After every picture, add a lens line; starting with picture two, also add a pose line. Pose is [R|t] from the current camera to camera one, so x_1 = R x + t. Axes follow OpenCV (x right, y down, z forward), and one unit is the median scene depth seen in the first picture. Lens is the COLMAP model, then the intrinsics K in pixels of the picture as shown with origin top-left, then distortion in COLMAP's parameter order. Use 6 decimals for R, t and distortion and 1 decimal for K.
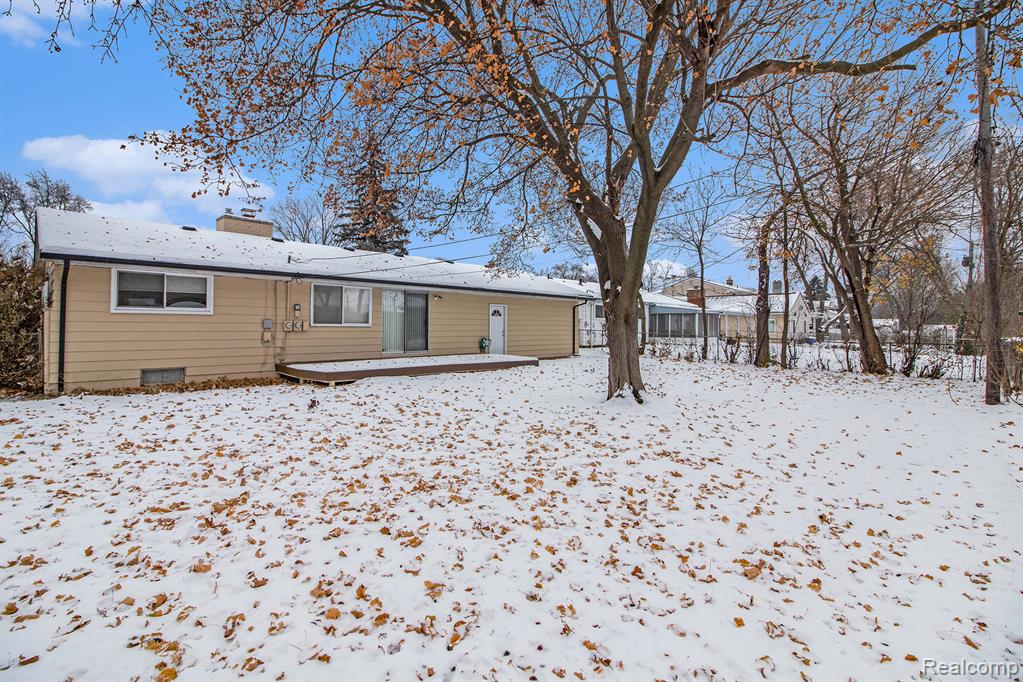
lens RADIAL K [[467.4, 0, 511.9], [0, 467.4, 327.4], [0, 0, 1]] dist [-0.000431, -0.000209]
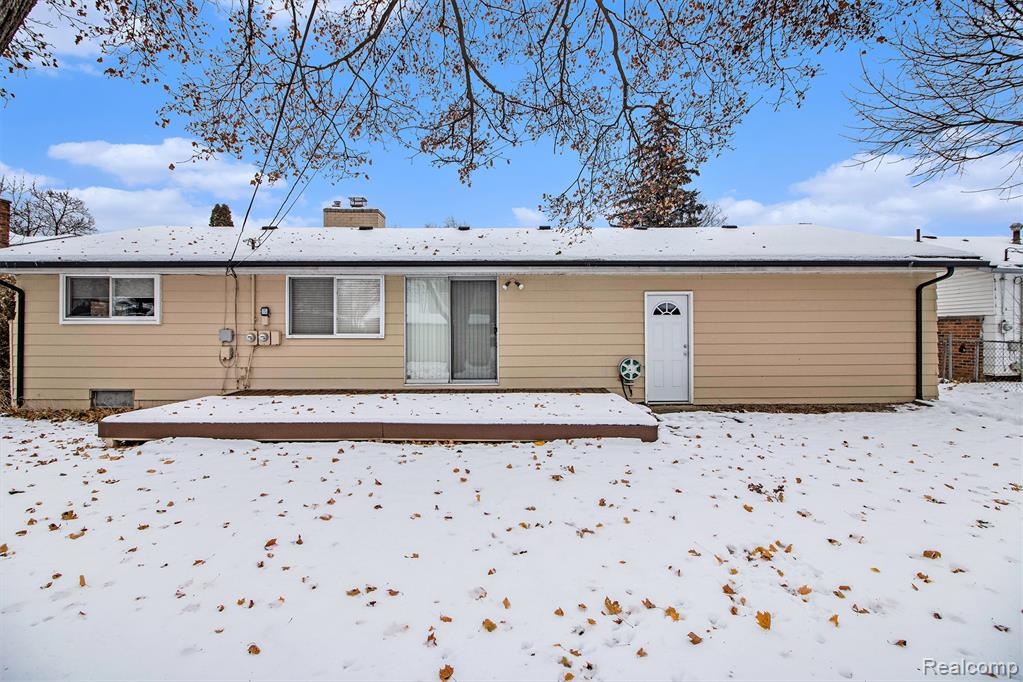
lens RADIAL K [[467.4, 0, 511.9], [0, 467.4, 327.4], [0, 0, 1]] dist [-0.000431, -0.000209]
pose [[0.698655, -0.010751, -0.715378, 0.298669], [0.002560, 0.999918, -0.012527, -0.009581], [0.715454, 0.006921, 0.698625, 0.781671]]
